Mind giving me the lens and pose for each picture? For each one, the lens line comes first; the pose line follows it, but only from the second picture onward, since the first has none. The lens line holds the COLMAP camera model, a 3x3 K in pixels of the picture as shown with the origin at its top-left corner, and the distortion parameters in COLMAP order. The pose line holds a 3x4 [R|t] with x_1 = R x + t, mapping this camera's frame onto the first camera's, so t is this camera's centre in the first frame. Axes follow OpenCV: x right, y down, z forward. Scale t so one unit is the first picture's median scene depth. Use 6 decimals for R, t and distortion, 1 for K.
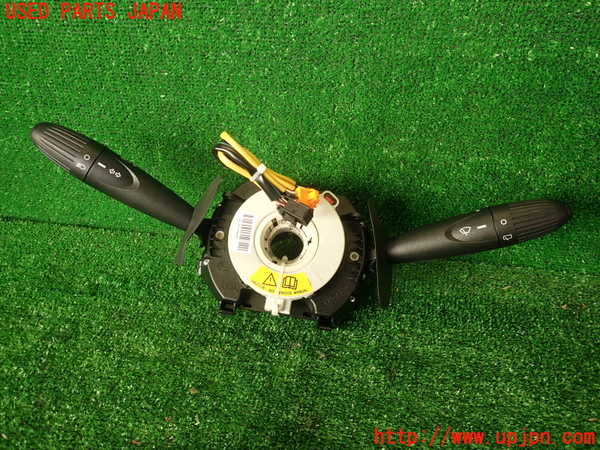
lens RADIAL K [[434.7, 0, 302.4], [0, 434.7, 224.4], [0, 0, 1]] dist [0.003250, -0.009960]
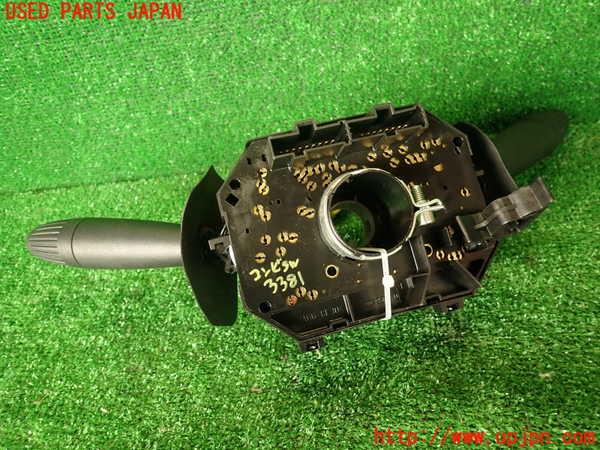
lens RADIAL K [[434.7, 0, 298.8], [0, 434.7, 226.2], [0, 0, 1]] dist [0.003250, -0.009960]
pose [[0.979829, -0.192600, -0.053288, -0.168696], [0.197081, 0.975458, 0.098189, 0.108692], [0.033069, -0.106710, 0.993740, 0.171528]]
